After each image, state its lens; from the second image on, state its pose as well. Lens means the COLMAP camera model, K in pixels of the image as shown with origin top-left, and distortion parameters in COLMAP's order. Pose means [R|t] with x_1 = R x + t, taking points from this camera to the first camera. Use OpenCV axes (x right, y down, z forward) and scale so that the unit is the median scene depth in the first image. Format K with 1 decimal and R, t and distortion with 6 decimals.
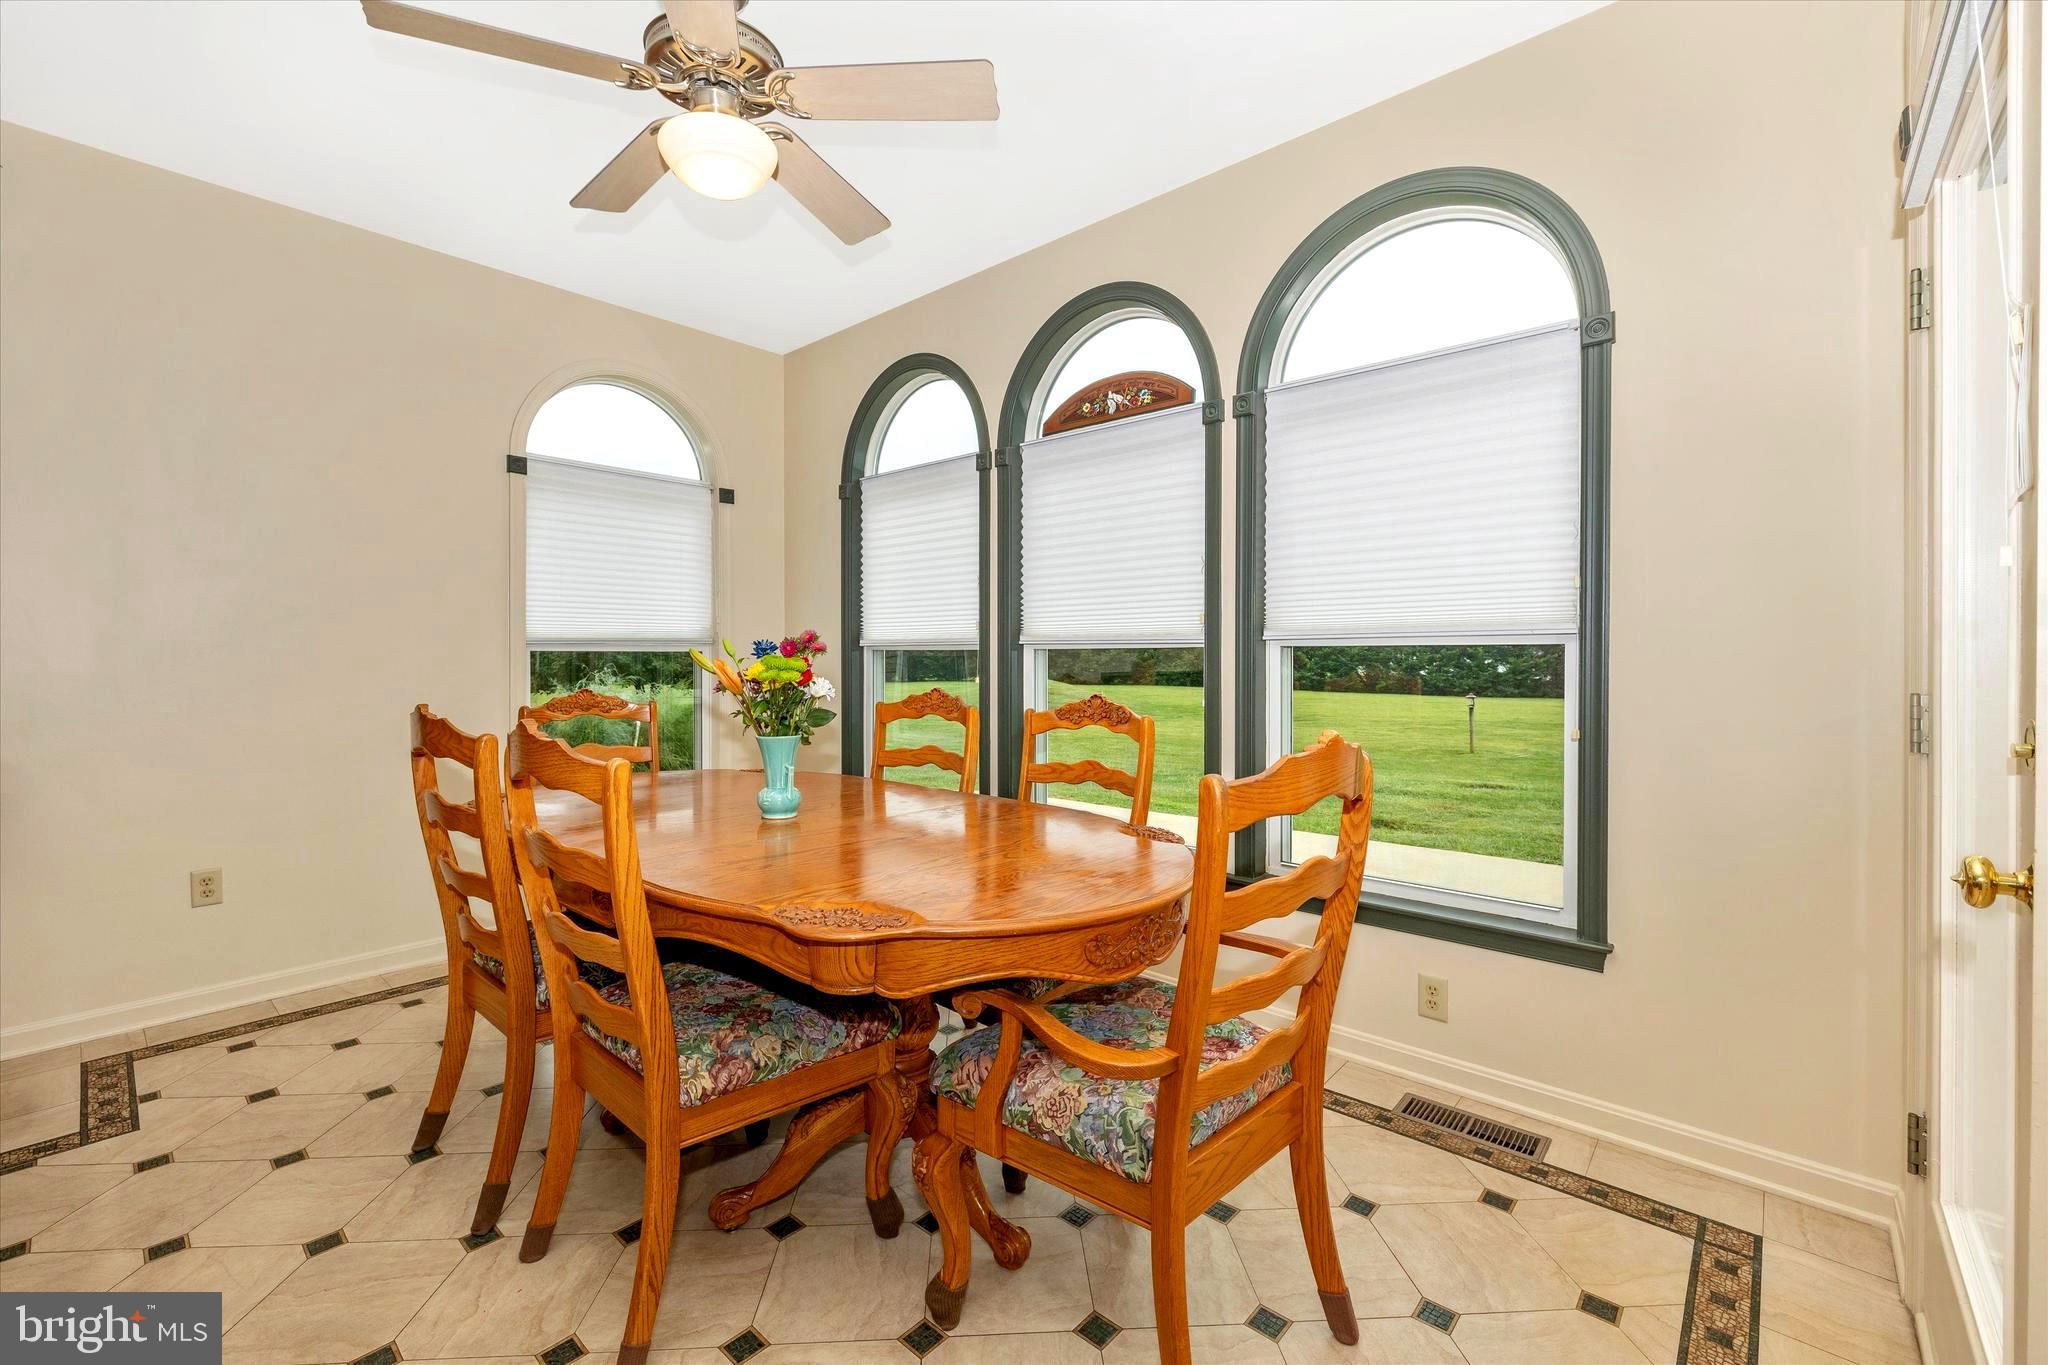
lens RADIAL K [[859.9, 0, 1032.2], [0, 859.9, 655.3], [0, 0, 1]] dist [0.002179, 0.000390]
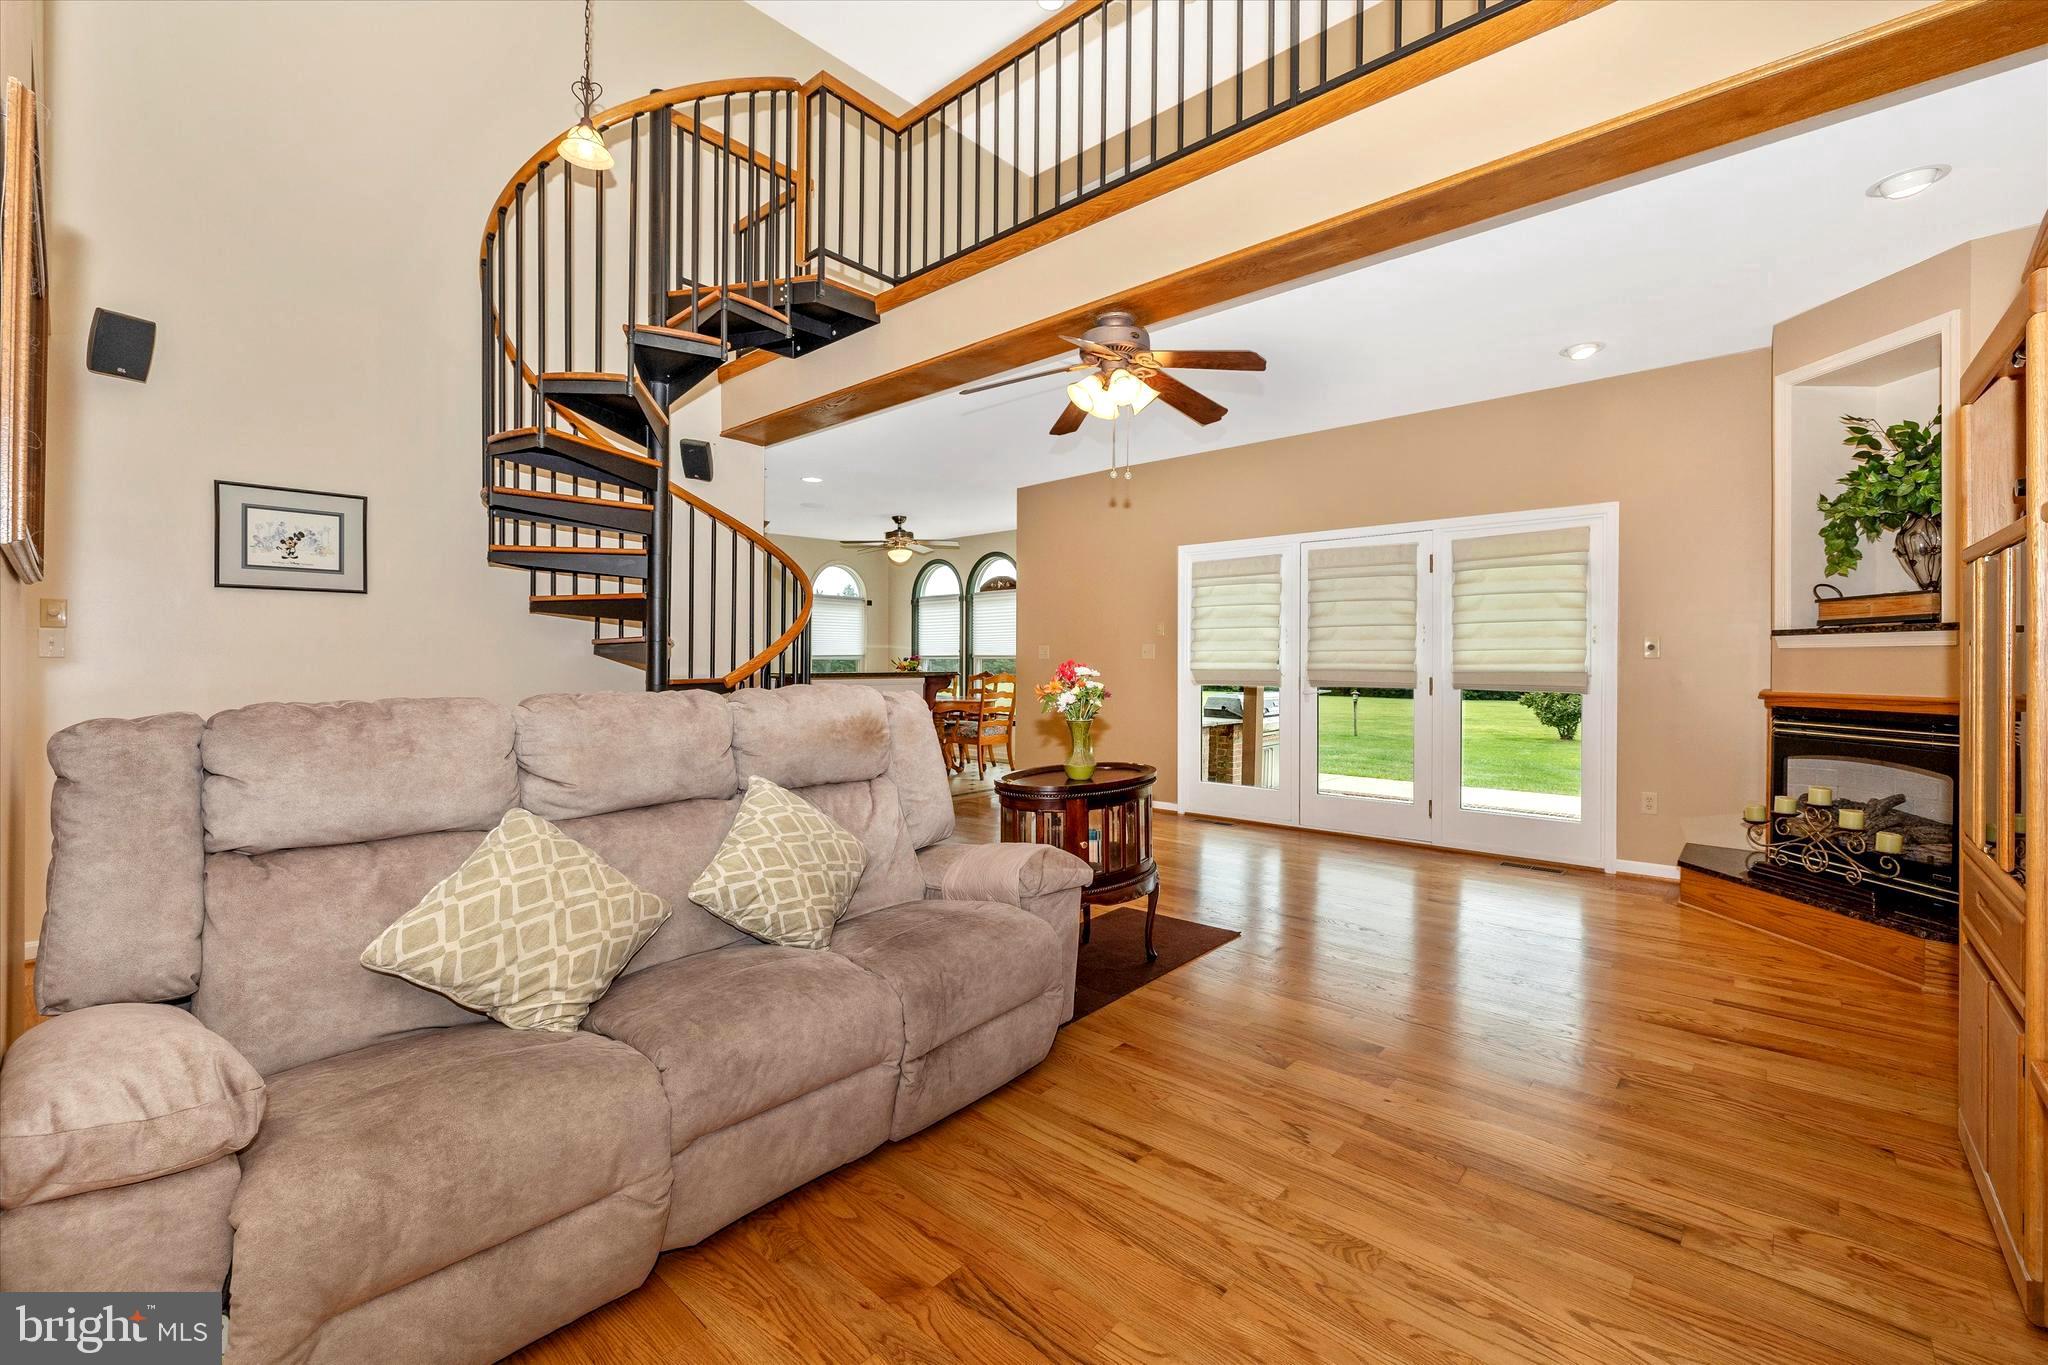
lens RADIAL K [[859.9, 0, 1032.2], [0, 859.9, 655.3], [0, 0, 1]] dist [0.002179, 0.000390]
pose [[0.999895, 0.004759, -0.013662, 0.264406], [-0.004874, 0.999953, -0.008417, 0.002919], [0.013621, 0.008483, 0.999871, -2.272338]]
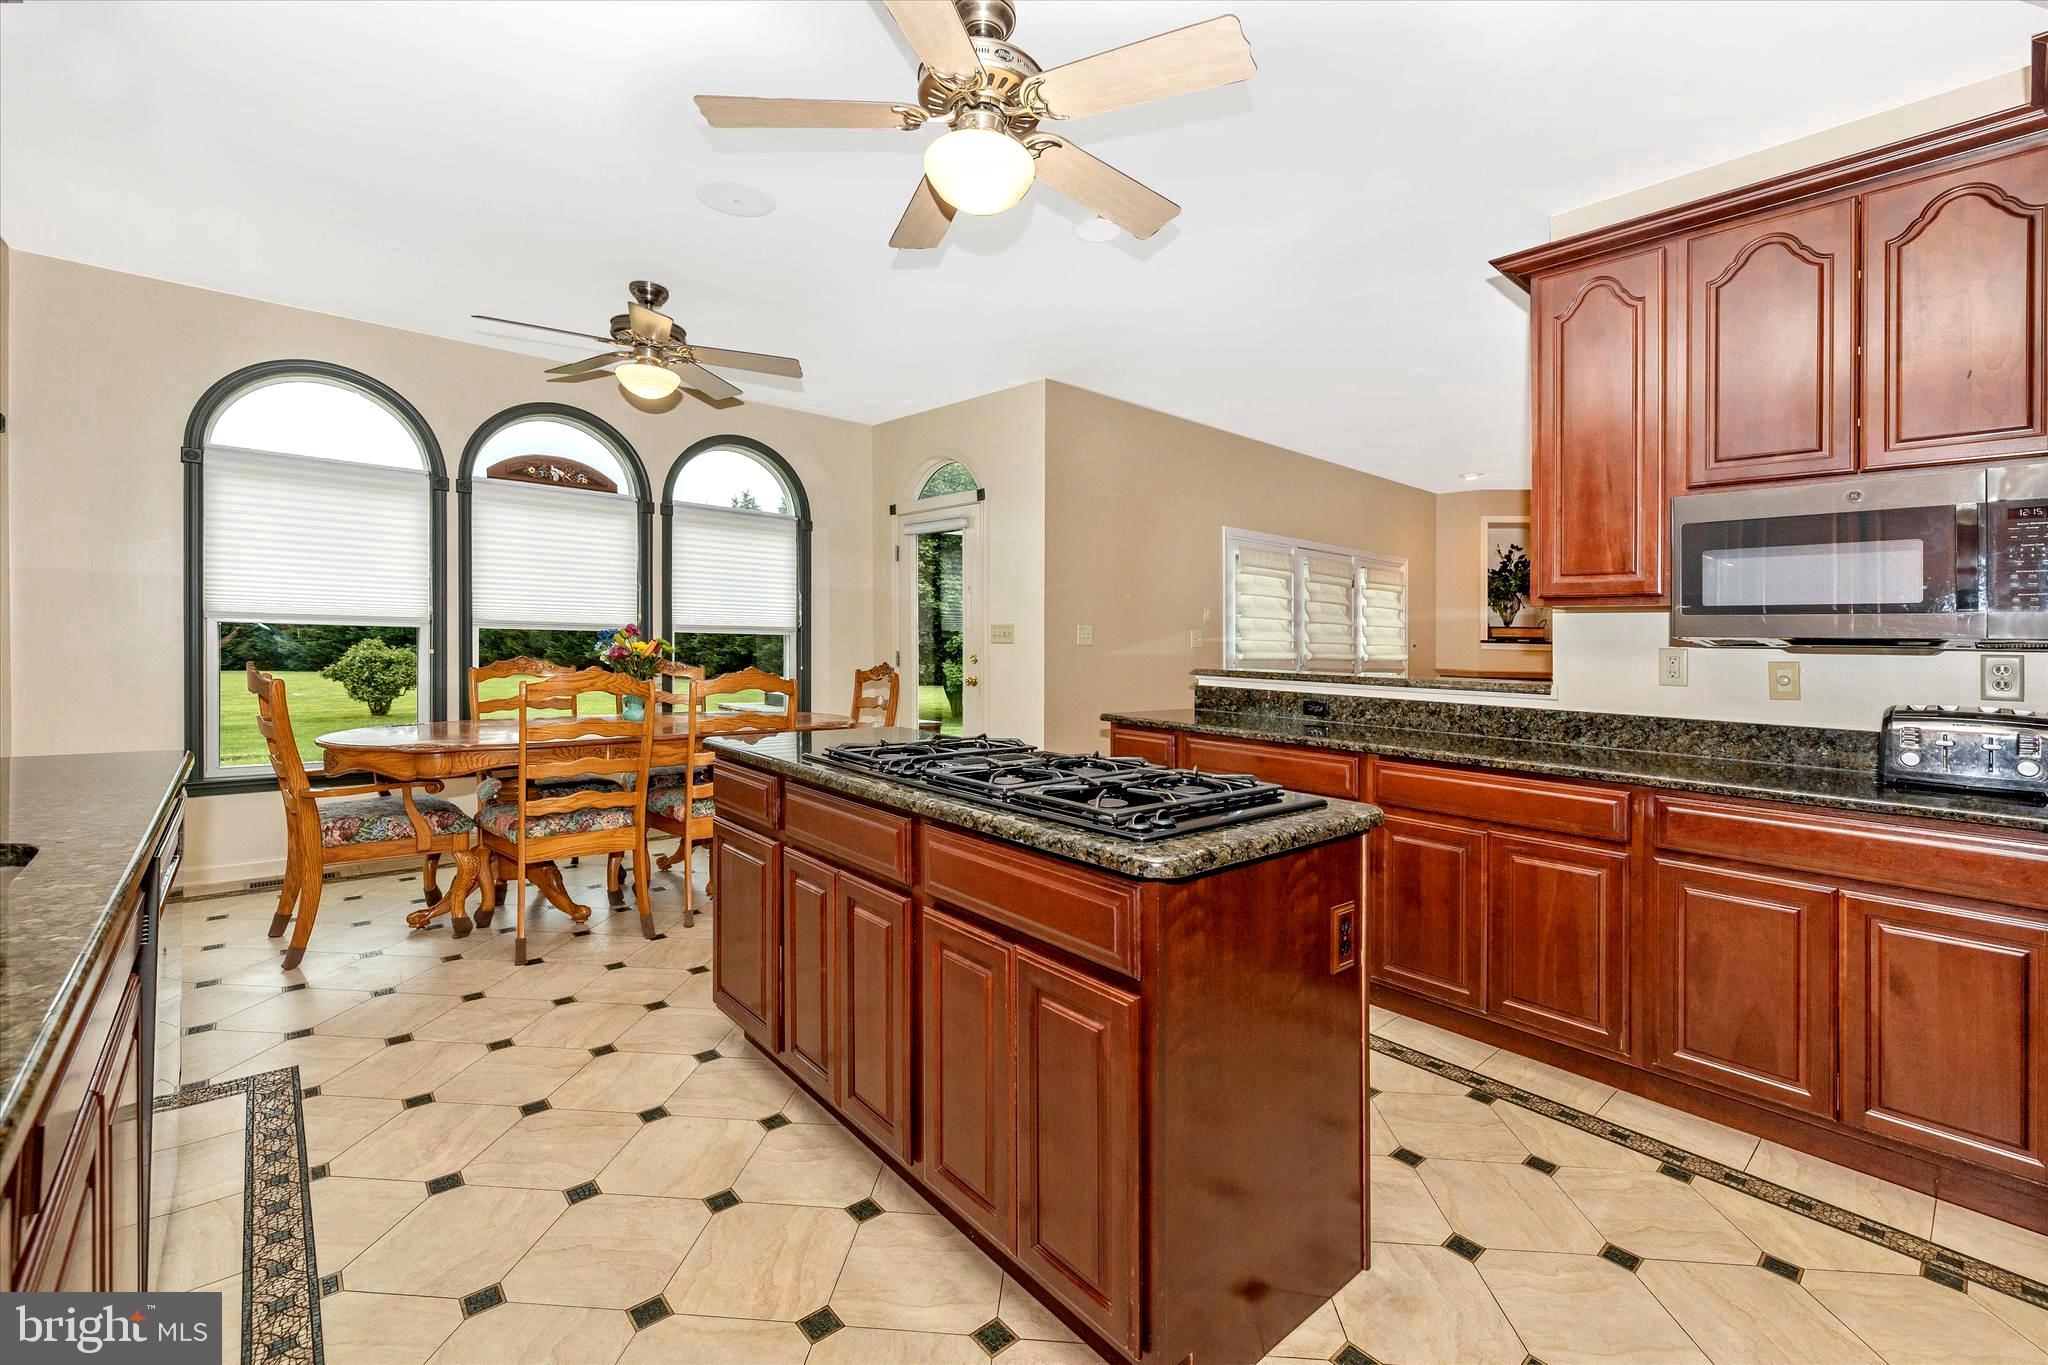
lens RADIAL K [[859.9, 0, 1032.2], [0, 859.9, 655.3], [0, 0, 1]] dist [0.002179, 0.000390]
pose [[0.126742, -0.014117, 0.991835, -1.330537], [-0.019866, 0.999662, 0.016767, -0.012347], [-0.991737, -0.021829, 0.126418, -0.046969]]
